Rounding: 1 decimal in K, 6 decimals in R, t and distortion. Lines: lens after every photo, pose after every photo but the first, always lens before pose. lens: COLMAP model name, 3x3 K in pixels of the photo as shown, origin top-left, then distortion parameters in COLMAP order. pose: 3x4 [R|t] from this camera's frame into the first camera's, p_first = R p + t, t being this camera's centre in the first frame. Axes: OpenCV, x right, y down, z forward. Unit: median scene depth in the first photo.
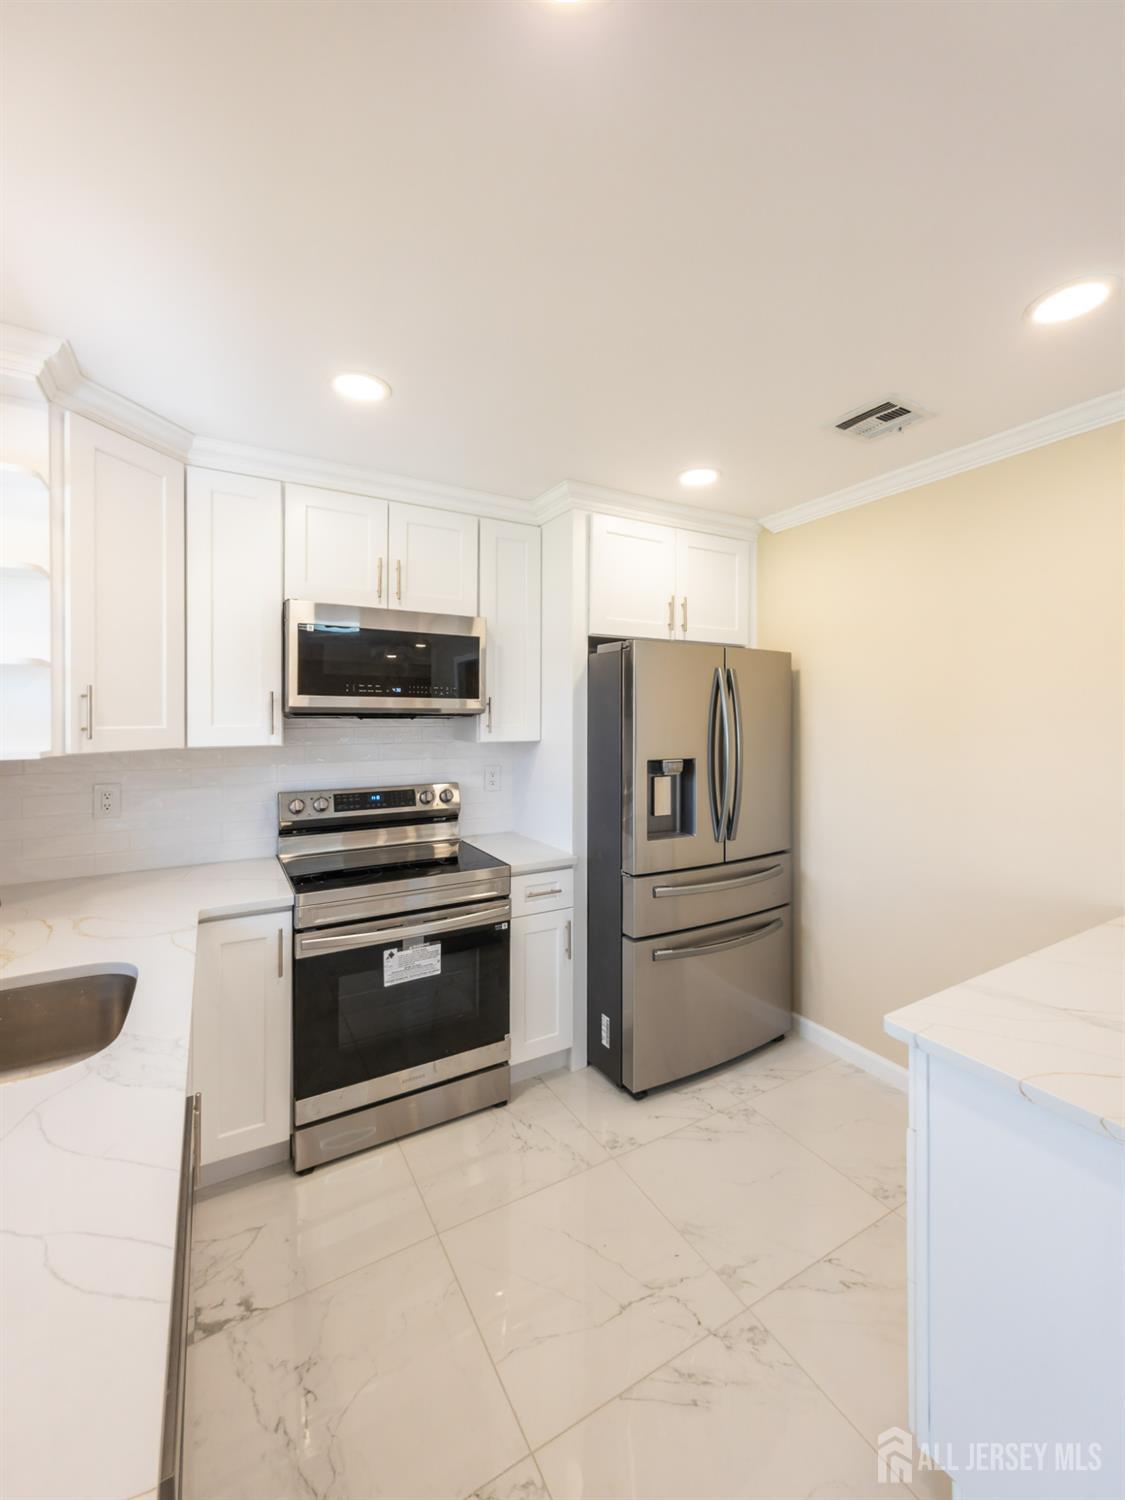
lens RADIAL K [[603.3, 0, 561.3], [0, 603.3, 716.5], [0, 0, 1]] dist [0.003858, -0.000132]
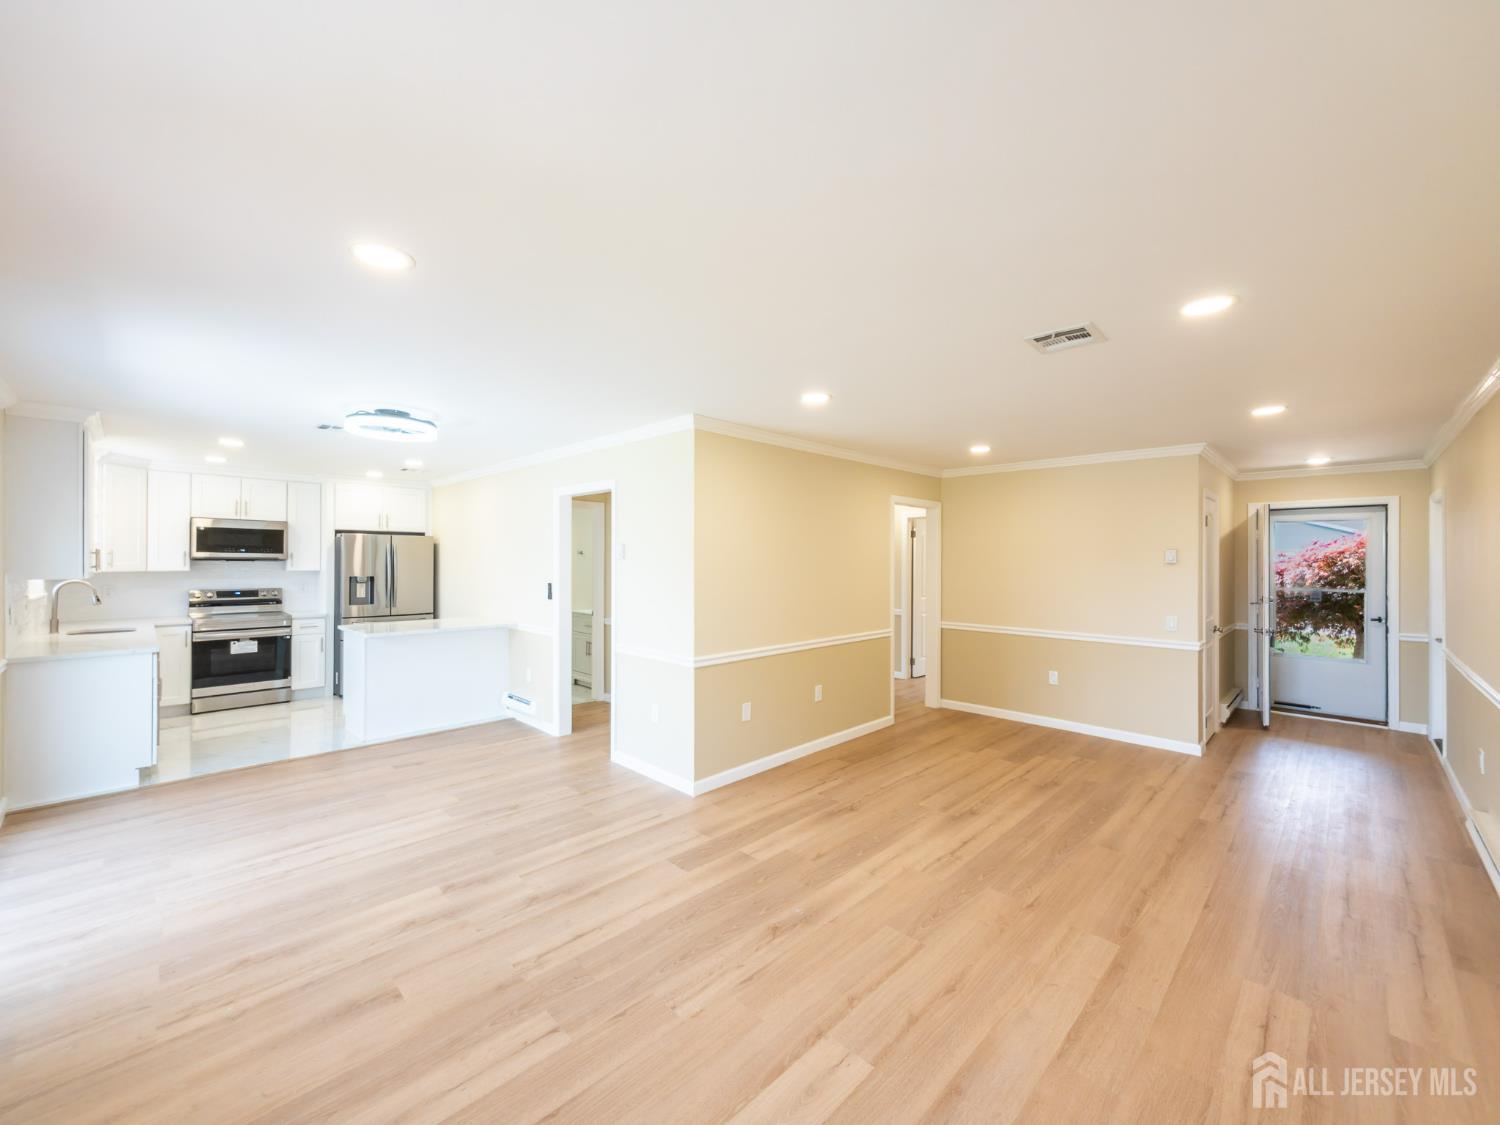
lens RADIAL K [[603.3, 0, 749.5], [0, 603.3, 561.1], [0, 0, 1]] dist [0.003858, -0.000132]
pose [[0.964348, 0.005418, 0.264581, 1.184259], [-0.004586, 0.999982, -0.003761, 0.003192], [-0.264596, 0.002414, 0.964356, -2.179103]]
